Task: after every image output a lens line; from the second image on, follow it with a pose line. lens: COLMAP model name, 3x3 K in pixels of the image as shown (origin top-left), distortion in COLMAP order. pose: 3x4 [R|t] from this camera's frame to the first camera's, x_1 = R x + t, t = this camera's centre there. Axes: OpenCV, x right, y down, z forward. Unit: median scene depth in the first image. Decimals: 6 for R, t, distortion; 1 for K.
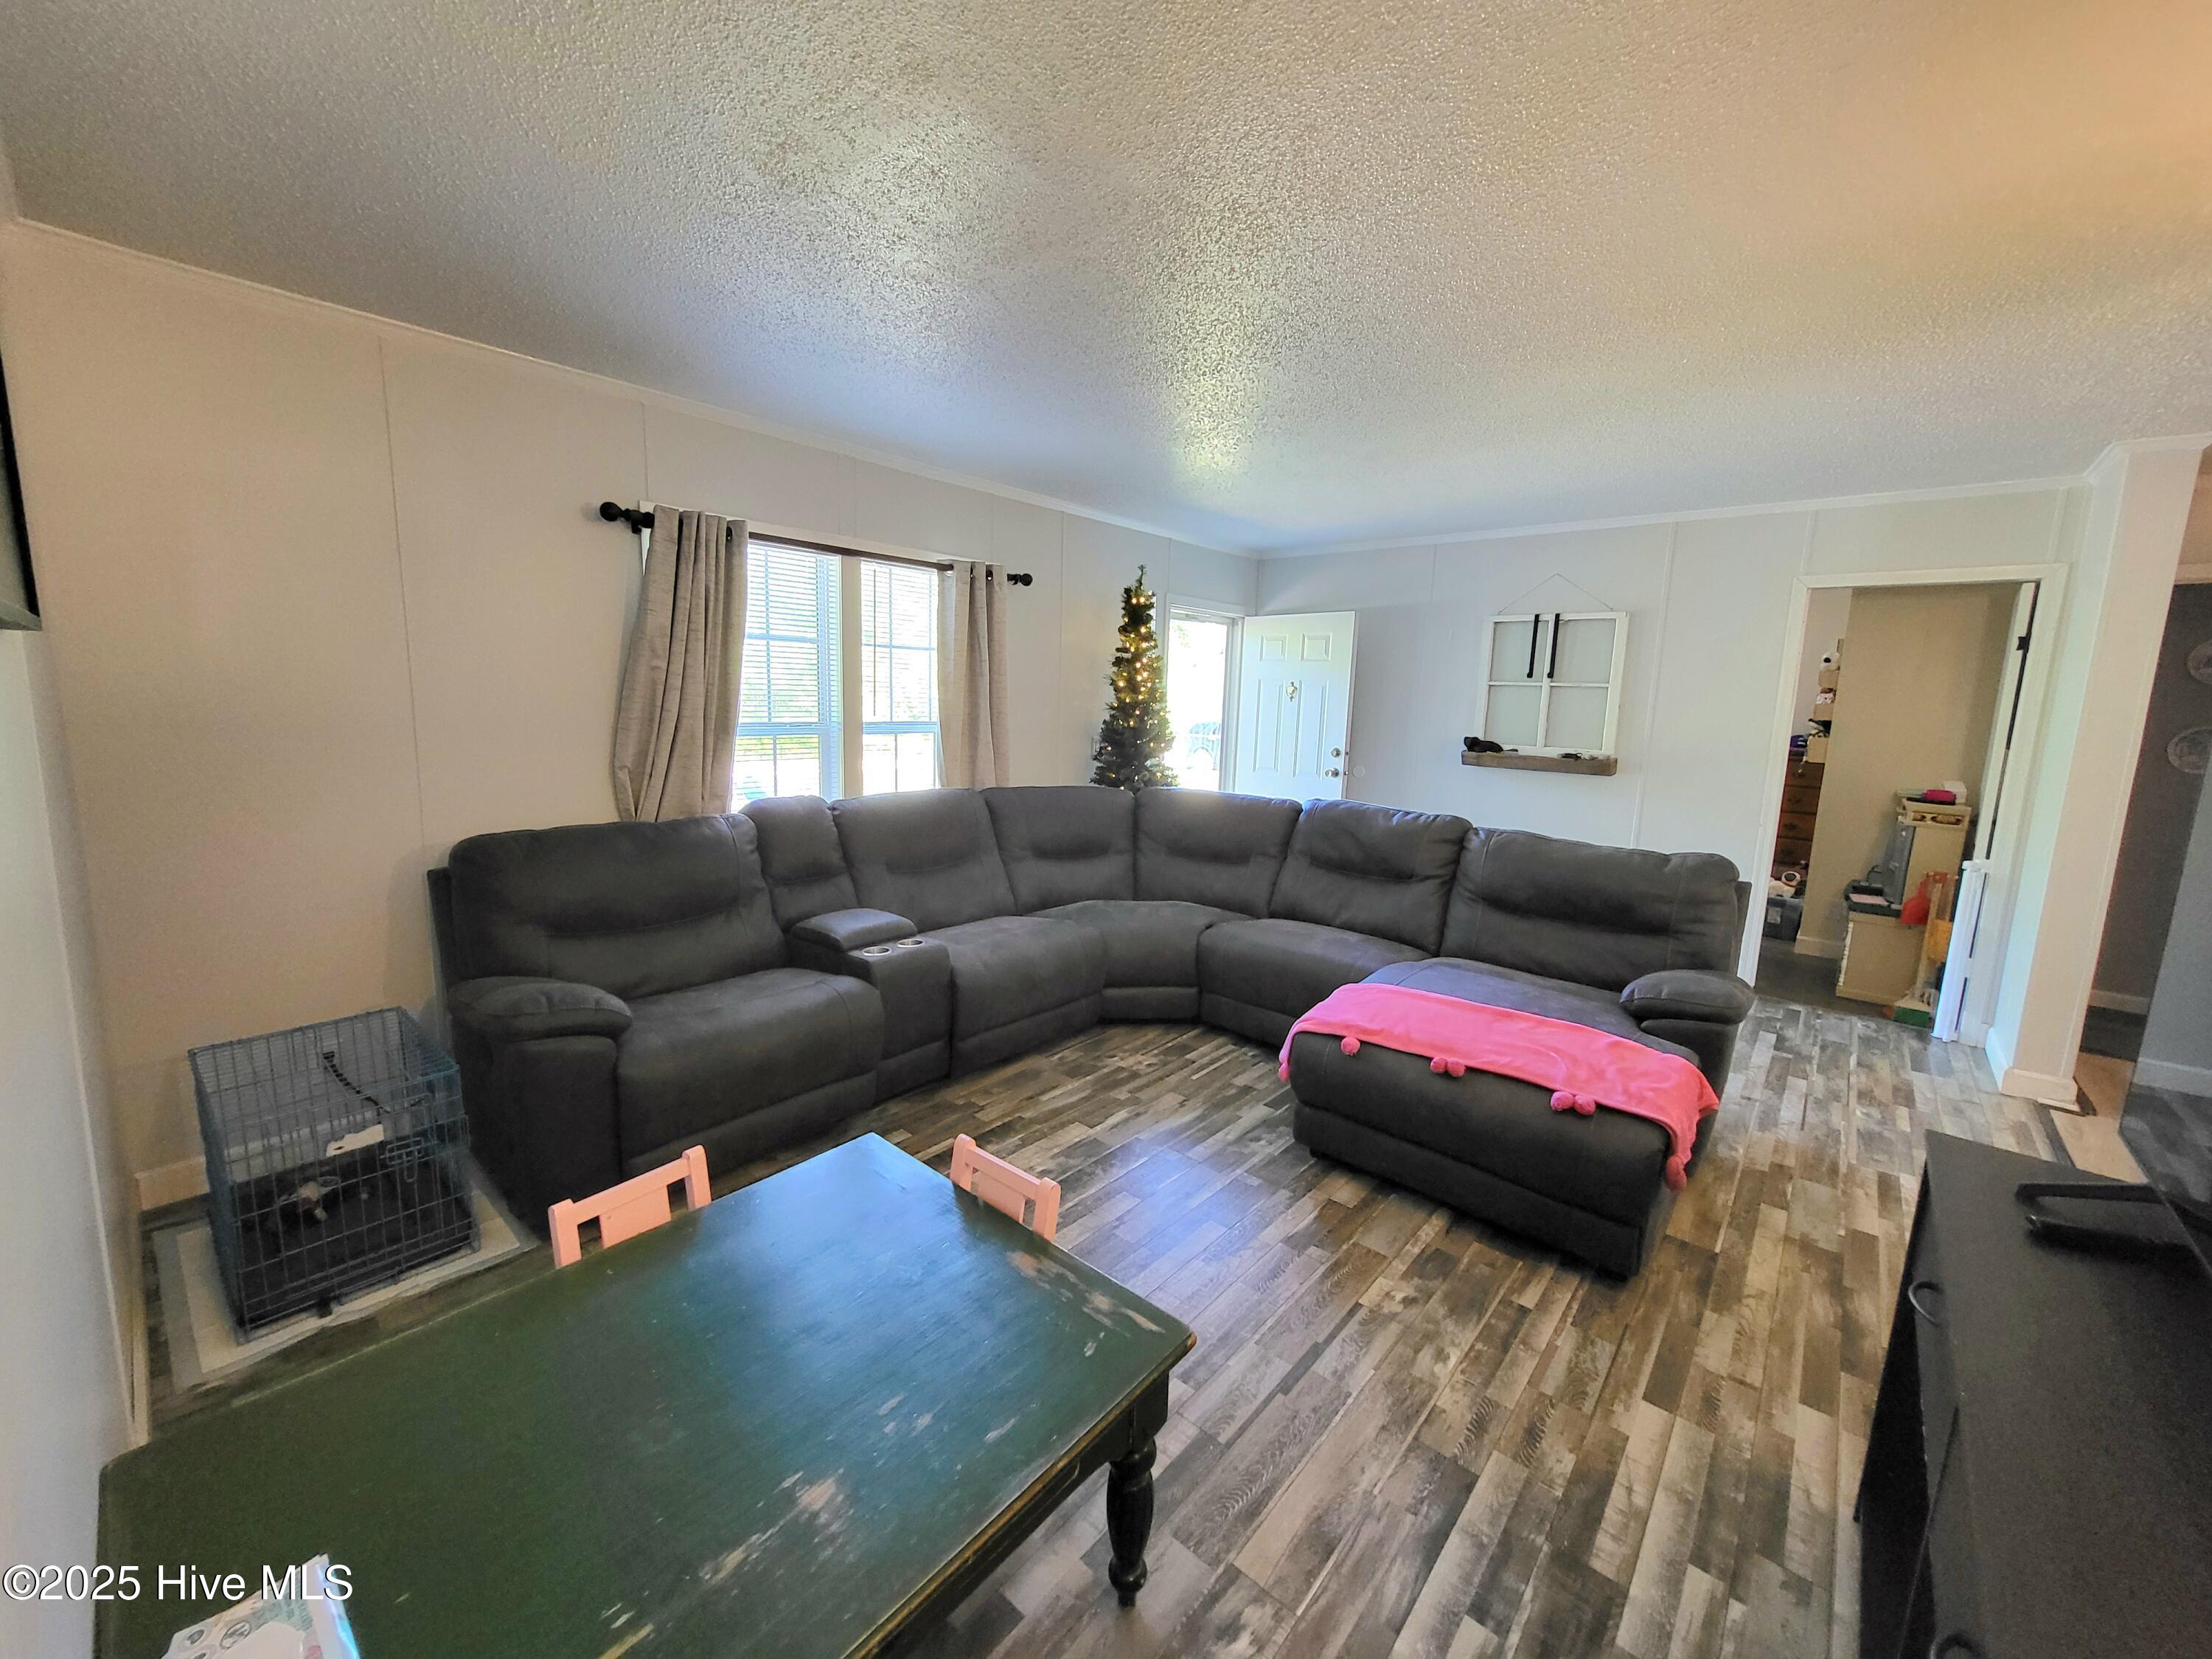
lens RADIAL K [[875.8, 0, 1092.8], [0, 875.8, 819.7], [0, 0, 1]] dist [0.002542, 0.000704]
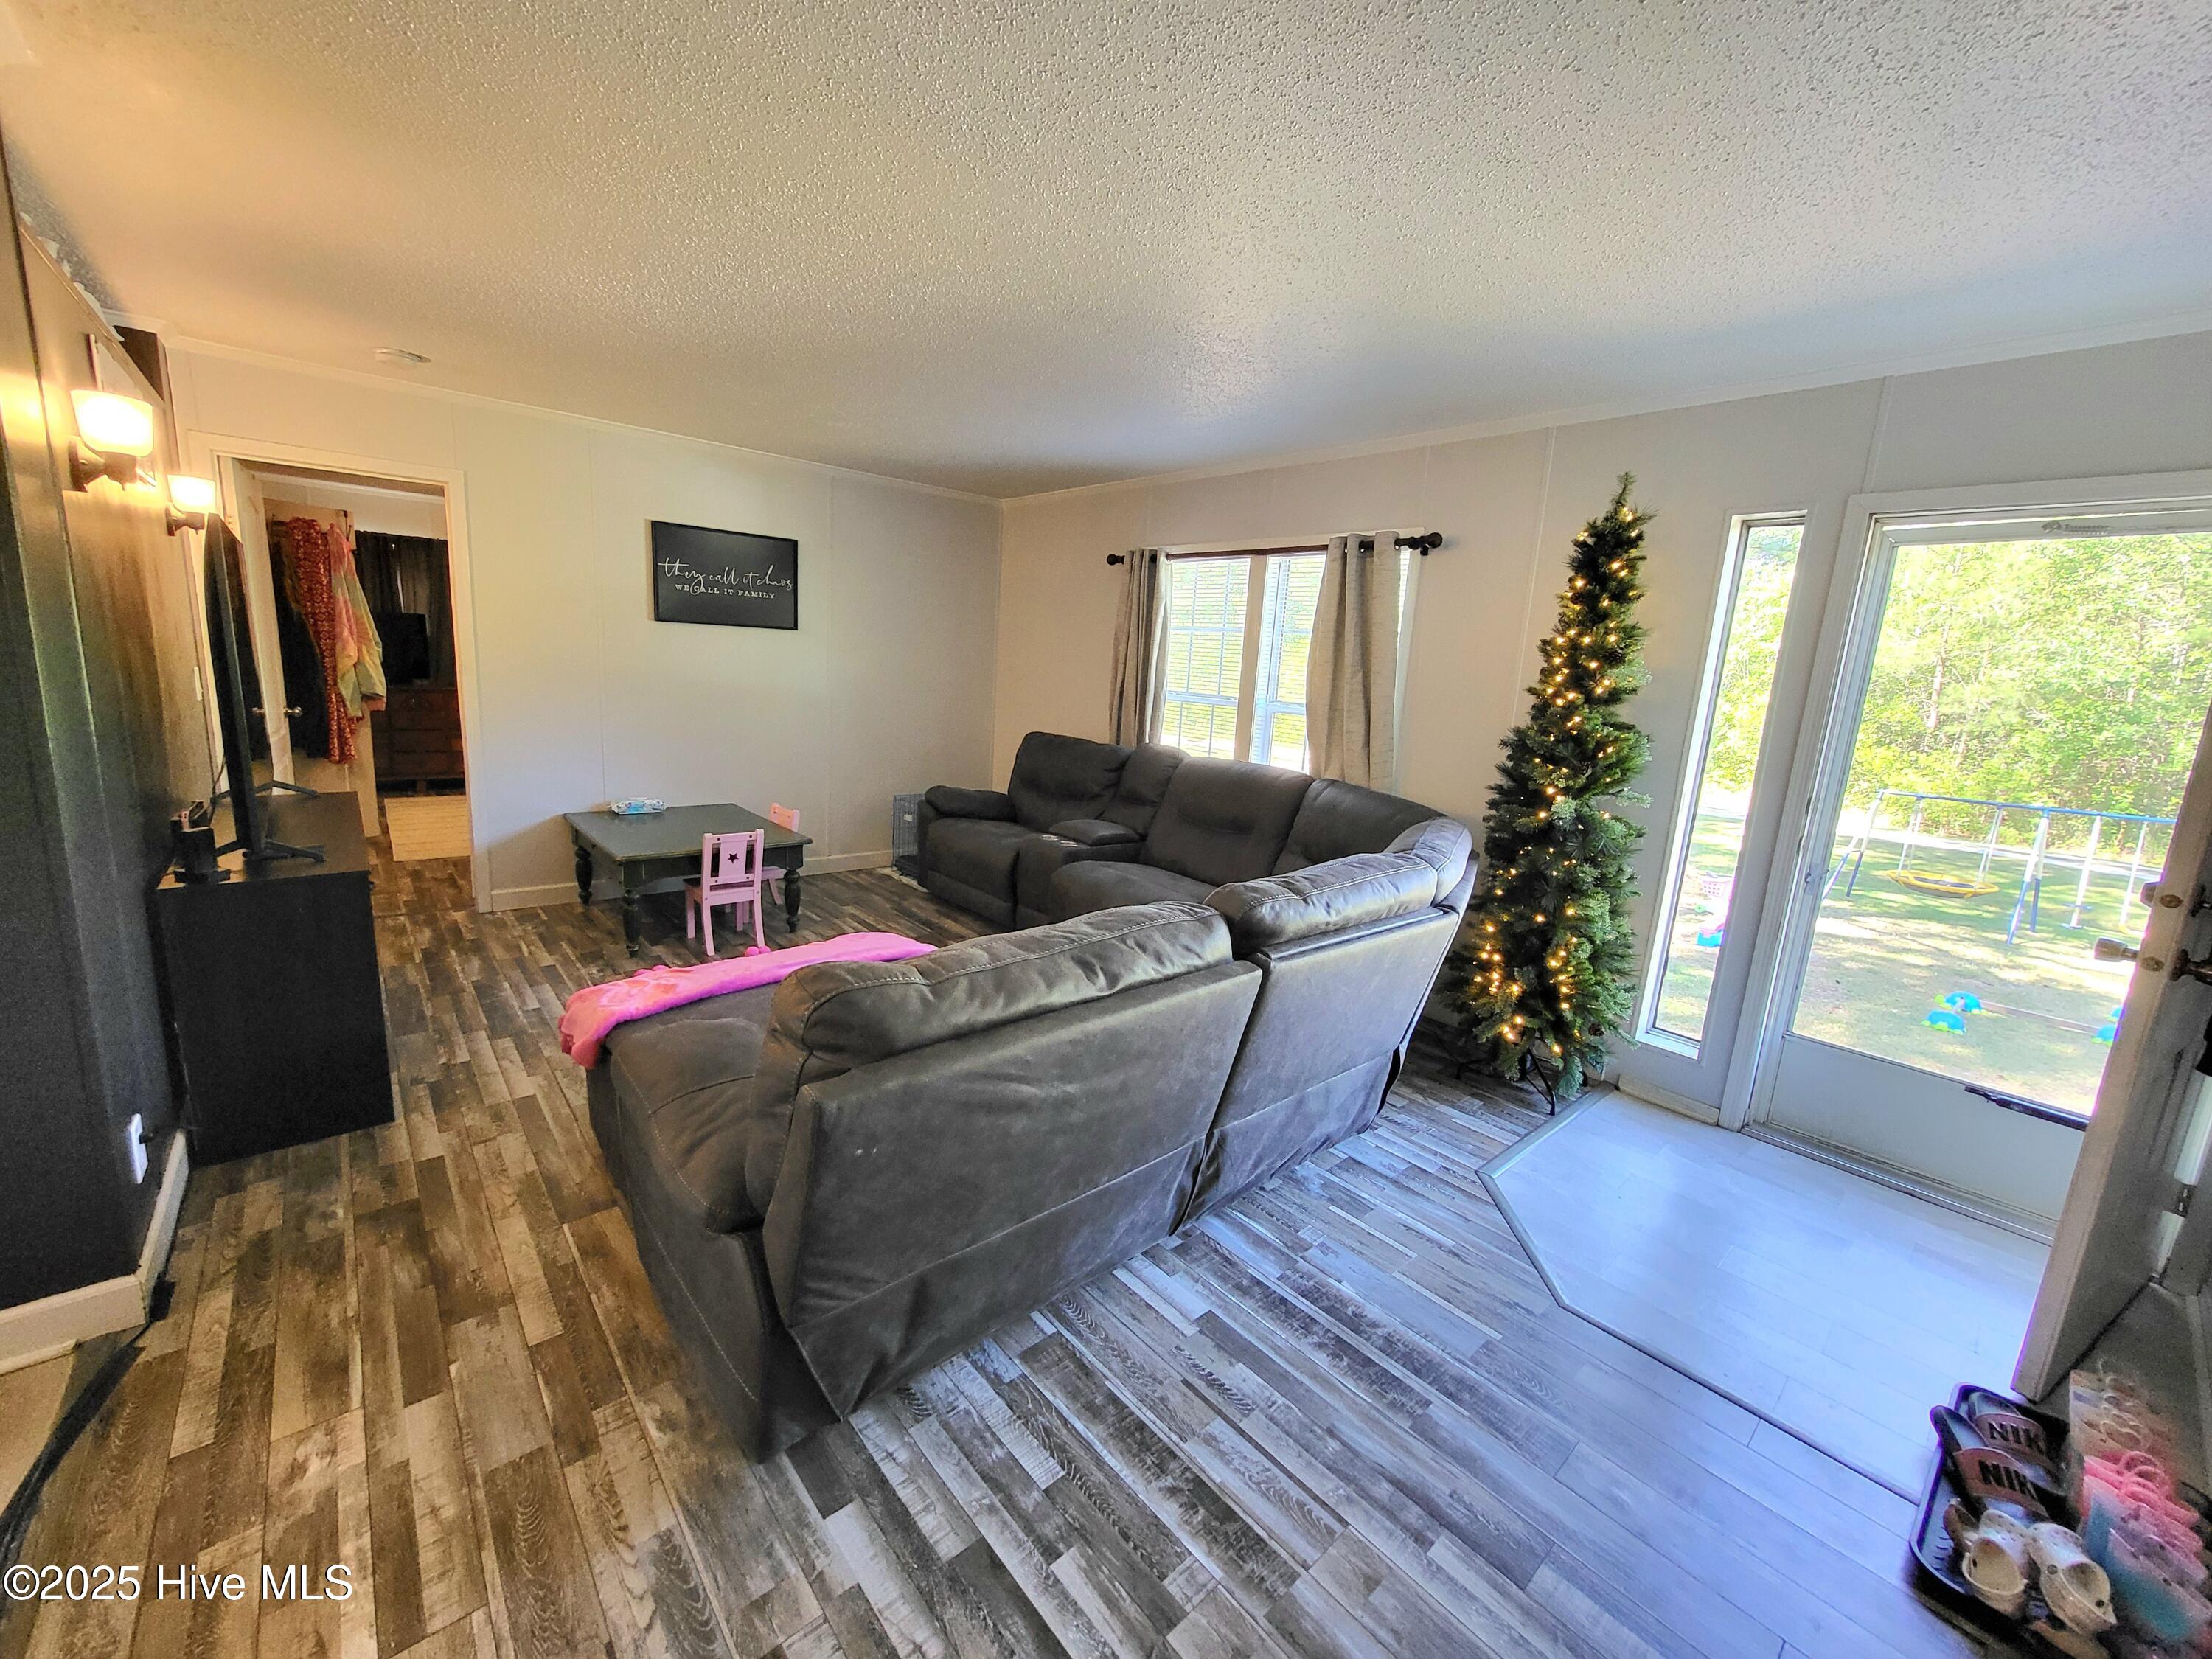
lens RADIAL K [[875.8, 0, 1097.2], [0, 875.8, 831.1], [0, 0, 1]] dist [0.002542, 0.000704]
pose [[-0.136487, 0.155028, -0.978436, 1.330892], [-0.211229, 0.960411, 0.181638, -0.160916], [0.967860, 0.231466, -0.098337, 1.393947]]
